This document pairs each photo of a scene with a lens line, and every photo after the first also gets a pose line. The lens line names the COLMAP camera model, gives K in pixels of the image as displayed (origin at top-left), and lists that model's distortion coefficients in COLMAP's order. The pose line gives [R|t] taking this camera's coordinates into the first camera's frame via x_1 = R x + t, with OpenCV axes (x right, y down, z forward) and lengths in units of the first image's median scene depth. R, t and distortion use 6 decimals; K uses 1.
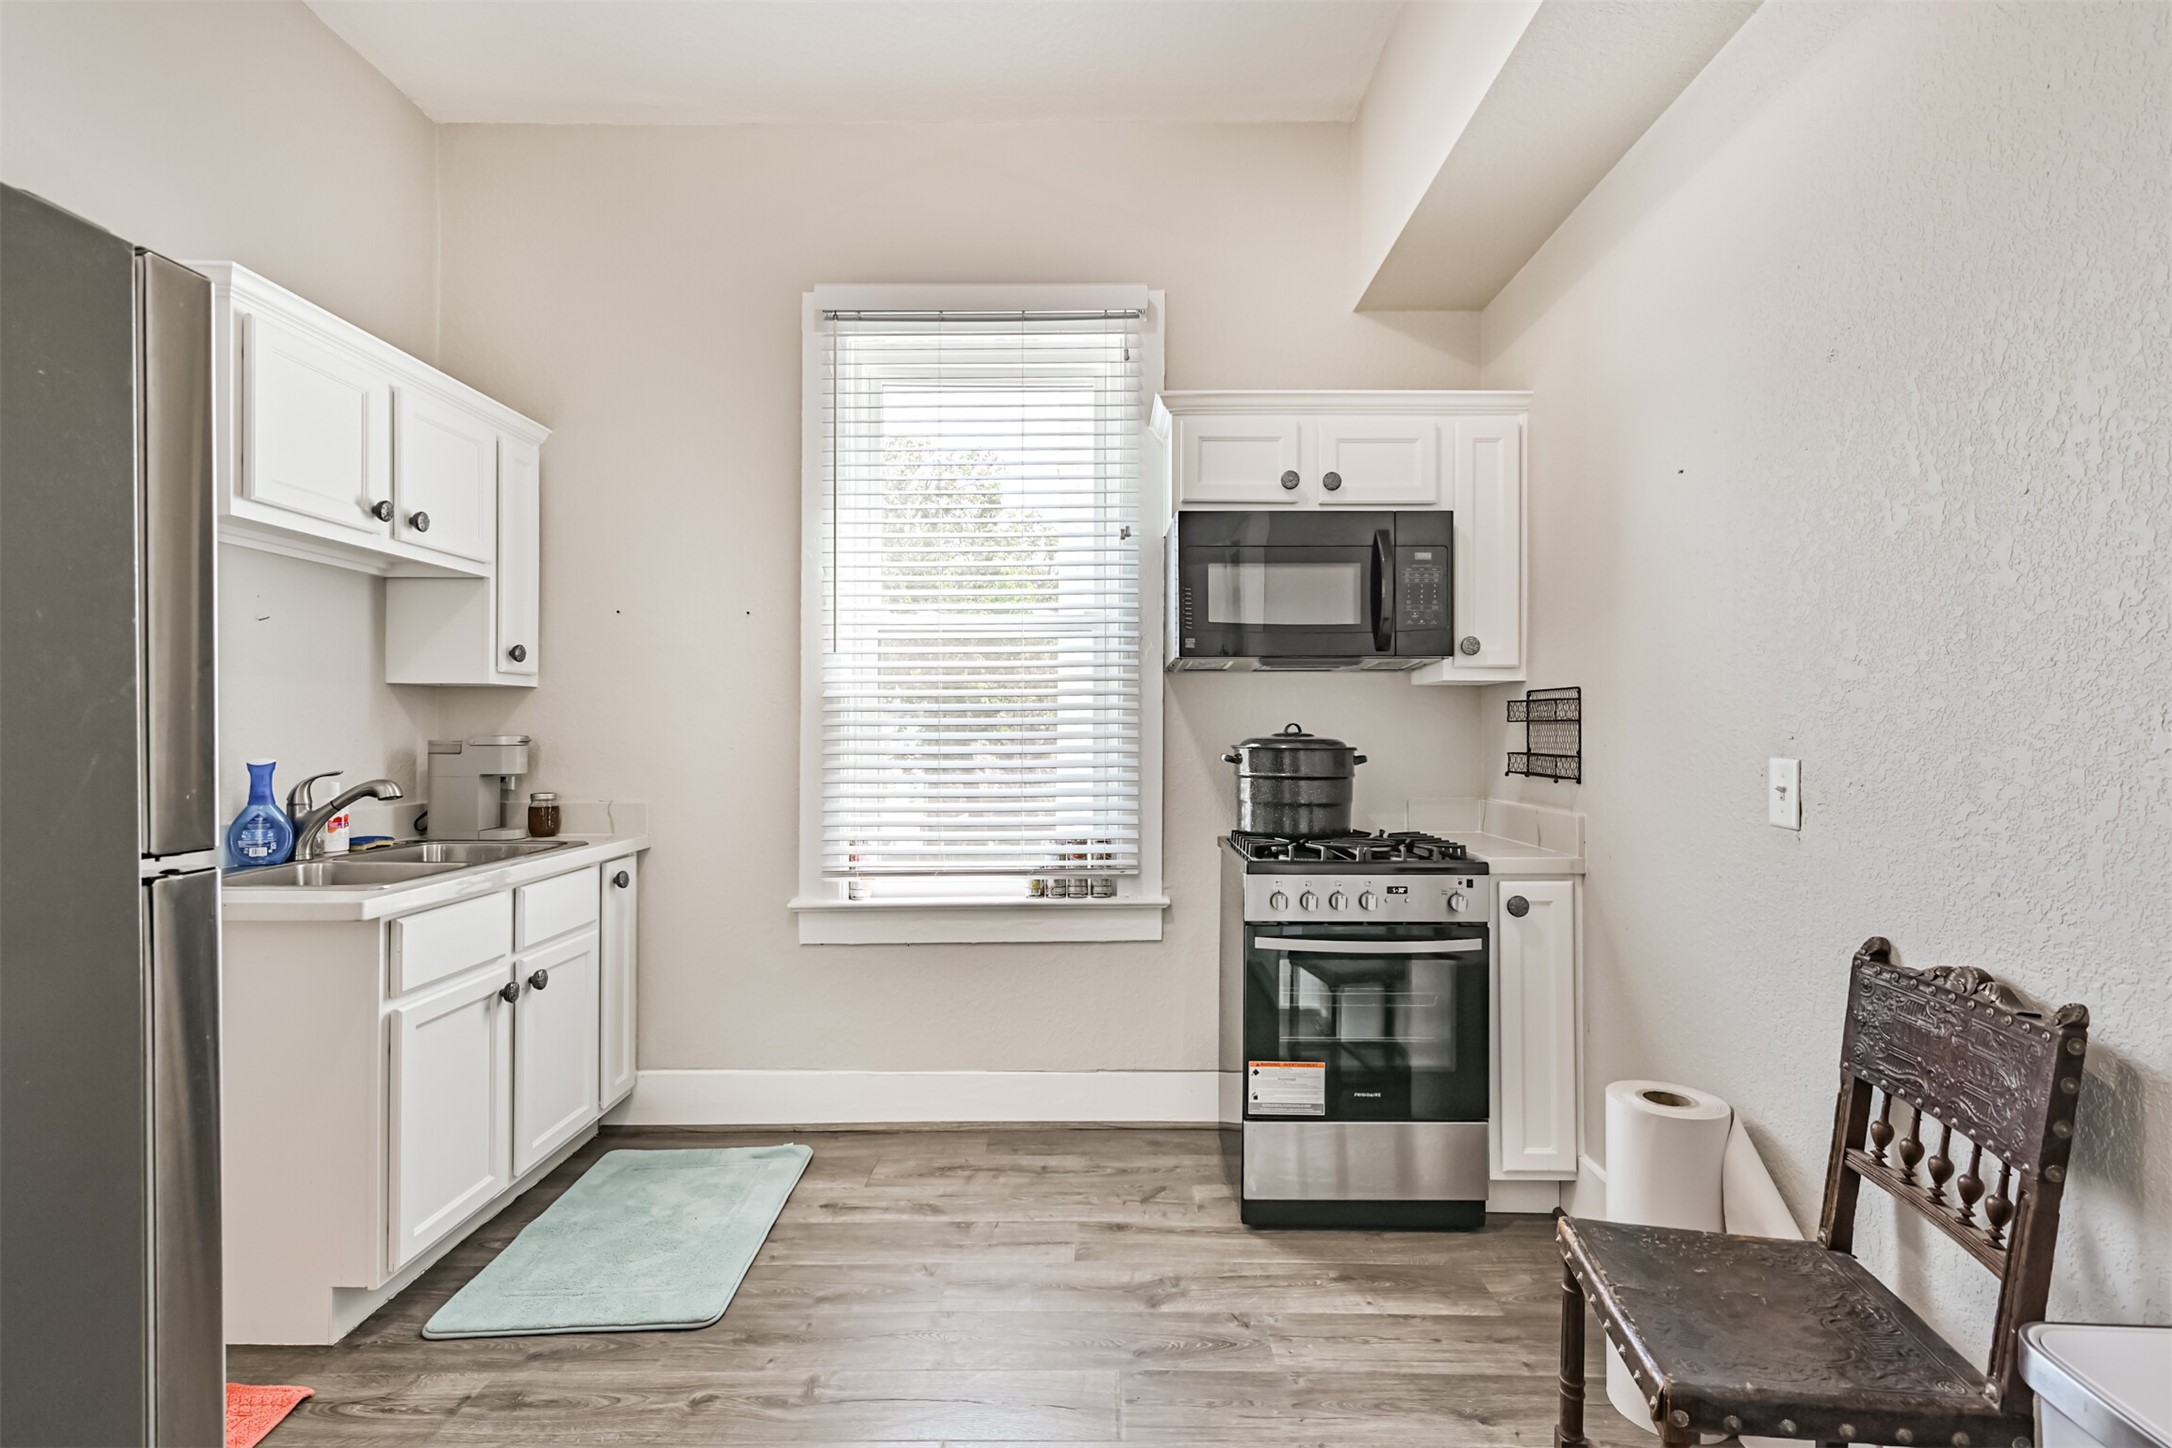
lens RADIAL K [[962.8, 0, 1087.8], [0, 962.8, 726.4], [0, 0, 1]] dist [-0.003094, 0.000836]
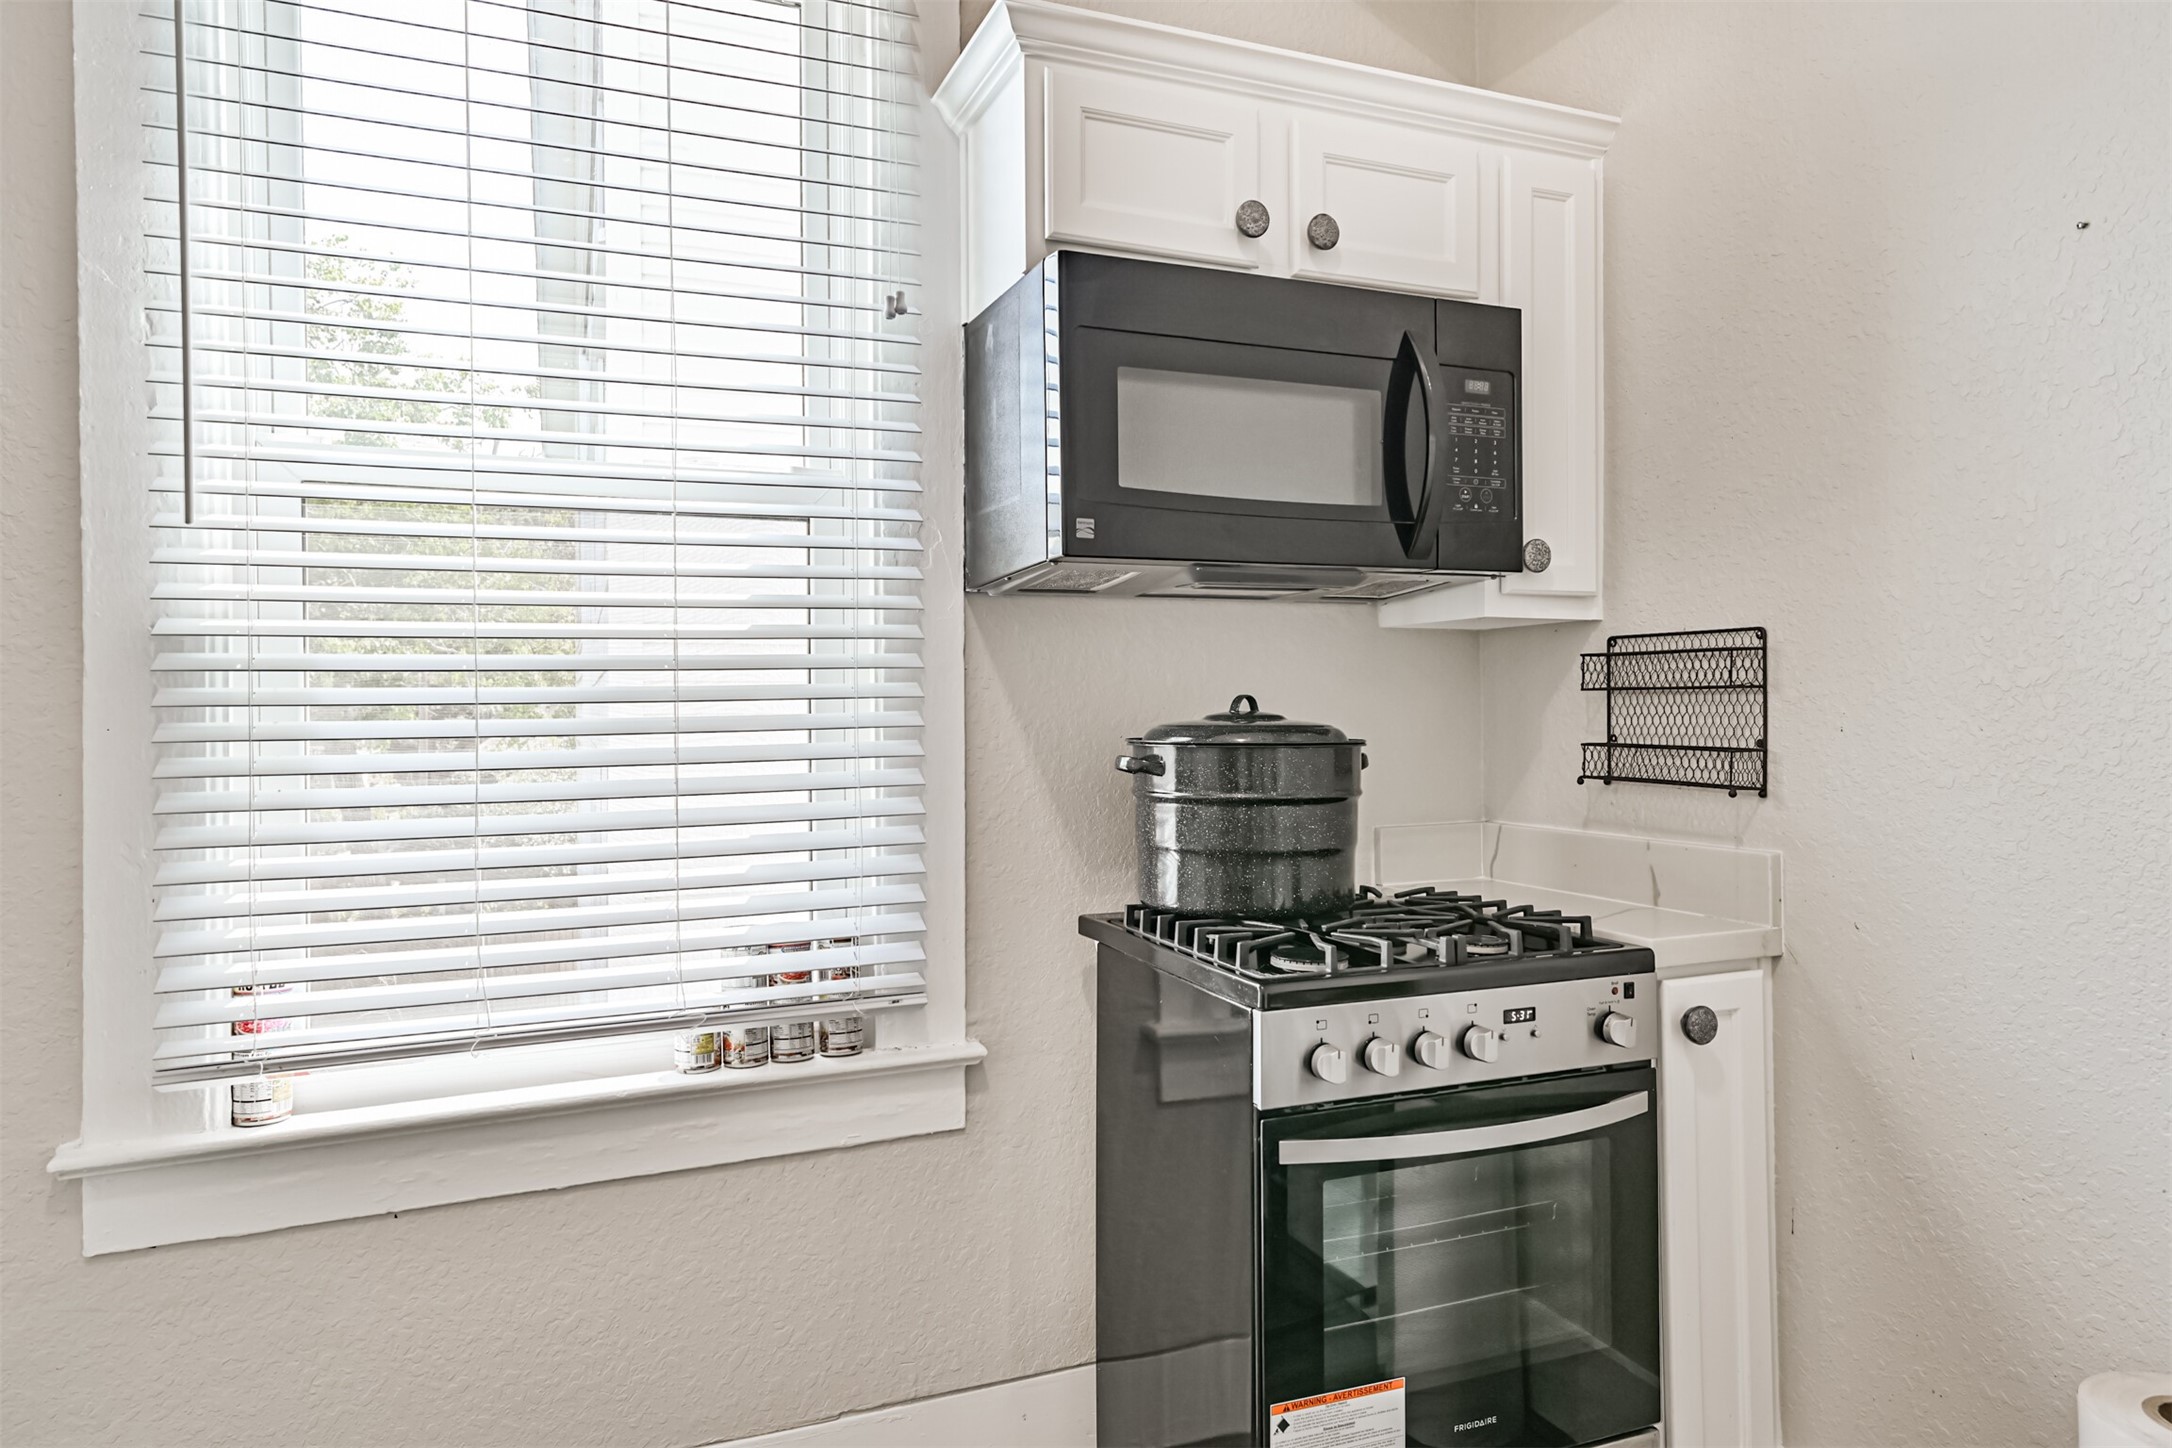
lens RADIAL K [[1335.6, 0, 1079.9], [0, 1335.6, 711.3], [0, 0, 1]] dist [0.006903, 0.000548]
pose [[0.922667, -0.009299, 0.385485, -0.149818], [0.007092, 0.999949, 0.007147, 0.000087], [-0.385532, -0.003861, 0.922686, 0.375253]]
